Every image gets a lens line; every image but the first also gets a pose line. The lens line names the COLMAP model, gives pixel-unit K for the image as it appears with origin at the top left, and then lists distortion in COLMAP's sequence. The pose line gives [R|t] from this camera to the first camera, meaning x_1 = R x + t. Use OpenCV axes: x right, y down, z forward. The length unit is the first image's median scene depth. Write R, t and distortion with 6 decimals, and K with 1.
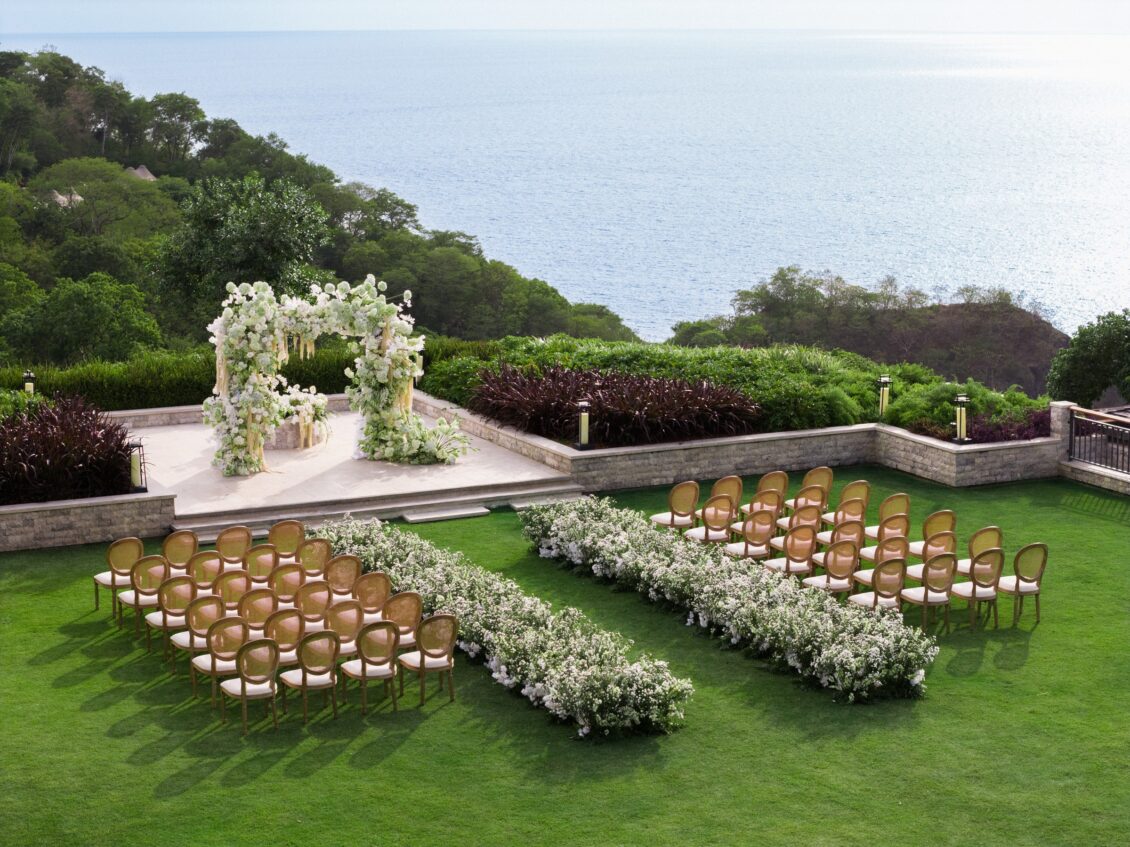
lens RADIAL K [[2253.2, 0, 564.2], [0, 2253.2, 419.1], [0, 0, 1]] dist [-0.144918, 0.000000]
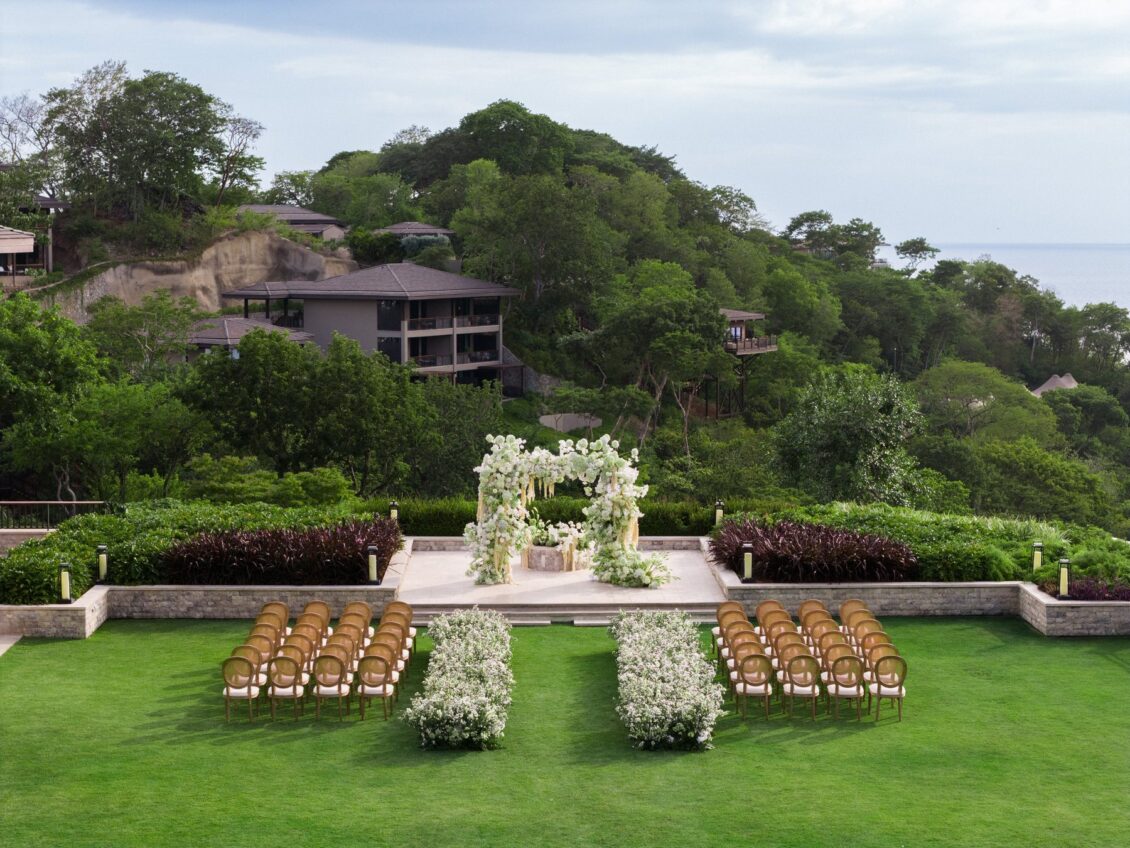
lens RADIAL K [[2253.2, 0, 556.0], [0, 2253.2, 416.6], [0, 0, 1]] dist [-0.144918, 0.000000]
pose [[0.904061, 0.034530, -0.426007, 0.425182], [-0.074395, 0.994229, -0.077291, 0.025512], [0.420880, 0.101568, 0.901412, -0.153472]]
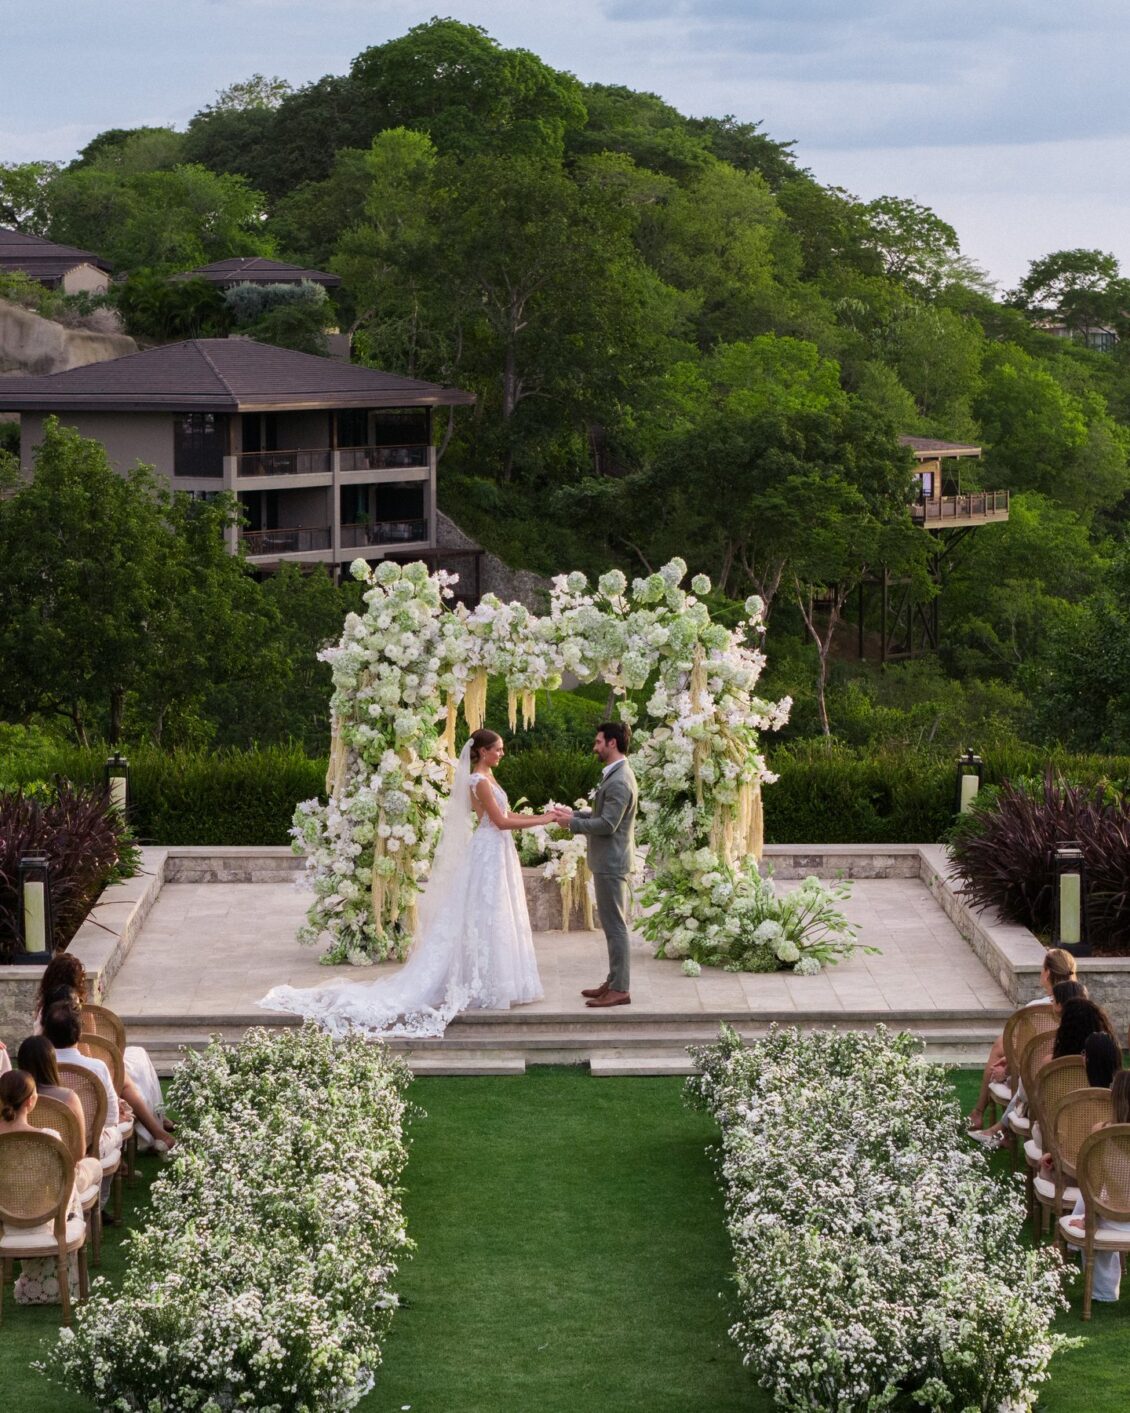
lens RADIAL K [[4471.9, 0, 569.1], [0, 4471.9, 715.1], [0, 0, 1]] dist [0.017524, 0.000000]
pose [[0.905874, 0.035686, -0.422042, 0.284829], [-0.071964, 0.994924, -0.070338, 0.034596], [0.417390, 0.094089, 0.903843, 0.154598]]
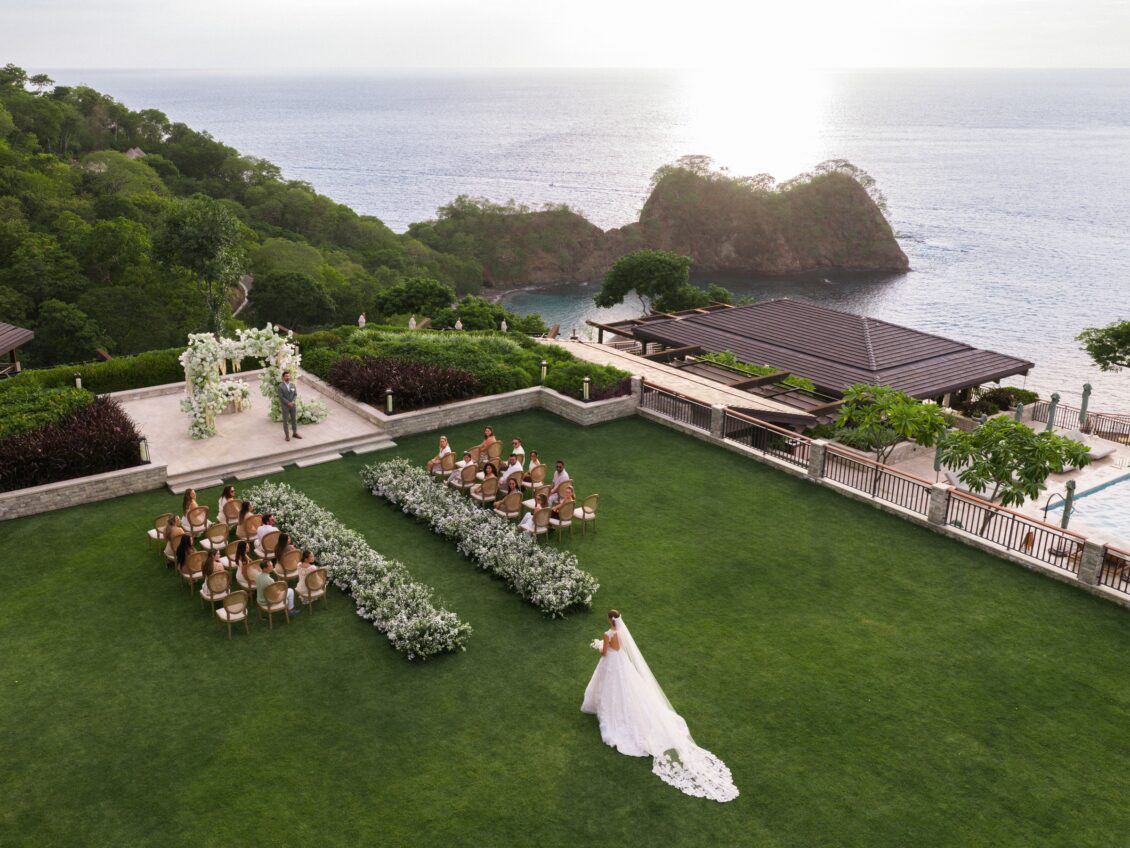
lens RADIAL K [[1047.6, 0, 510.5], [0, 1047.6, 425.9], [0, 0, 1]] dist [-0.008933, 0.000000]
pose [[0.989391, -0.042368, 0.138963, -0.013551], [0.020164, 0.987320, 0.157456, -0.111226], [-0.143872, -0.152983, 0.977700, 0.123732]]
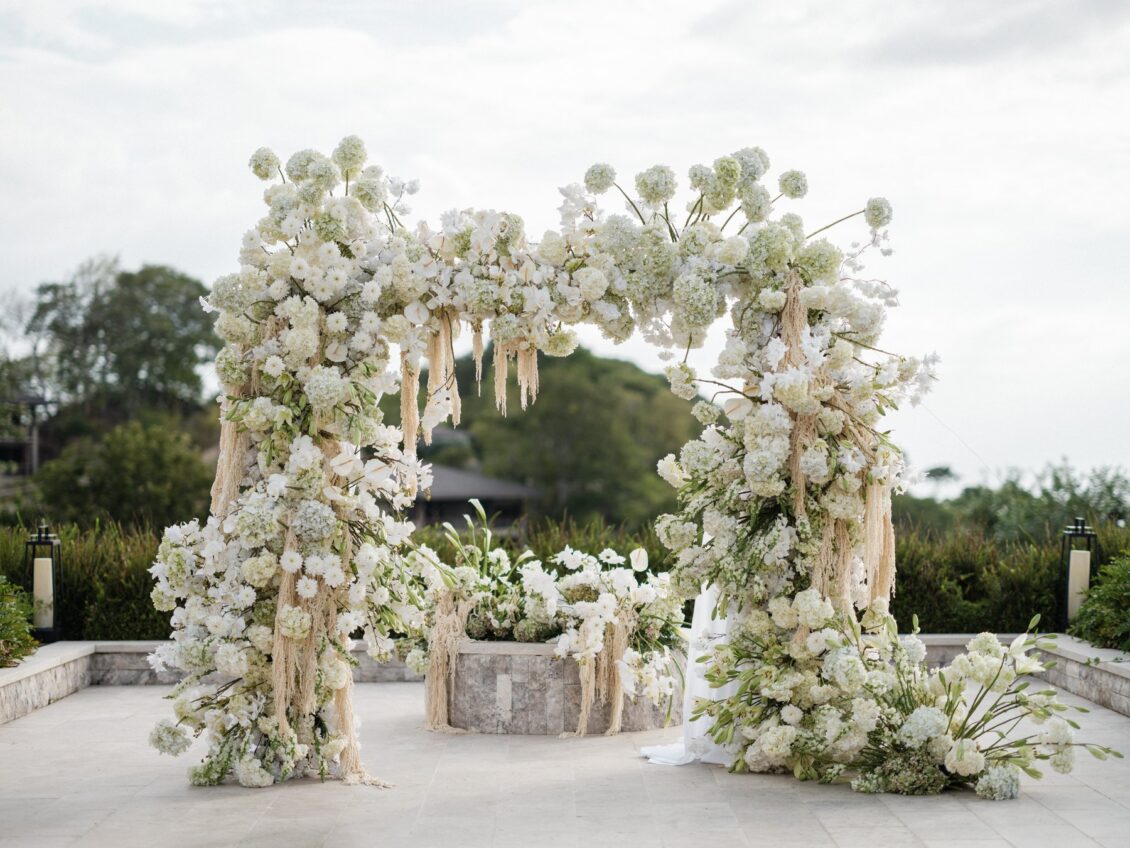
lens RADIAL K [[2061.1, 0, 559.3], [0, 2061.1, 426.9], [0, 0, 1]] dist [0.040439, 0.000000]
pose [[0.898751, -0.021422, -0.437936, 0.011061], [-0.067538, 0.980121, -0.186550, 0.025889], [0.433227, 0.197239, 0.879438, 0.748144]]
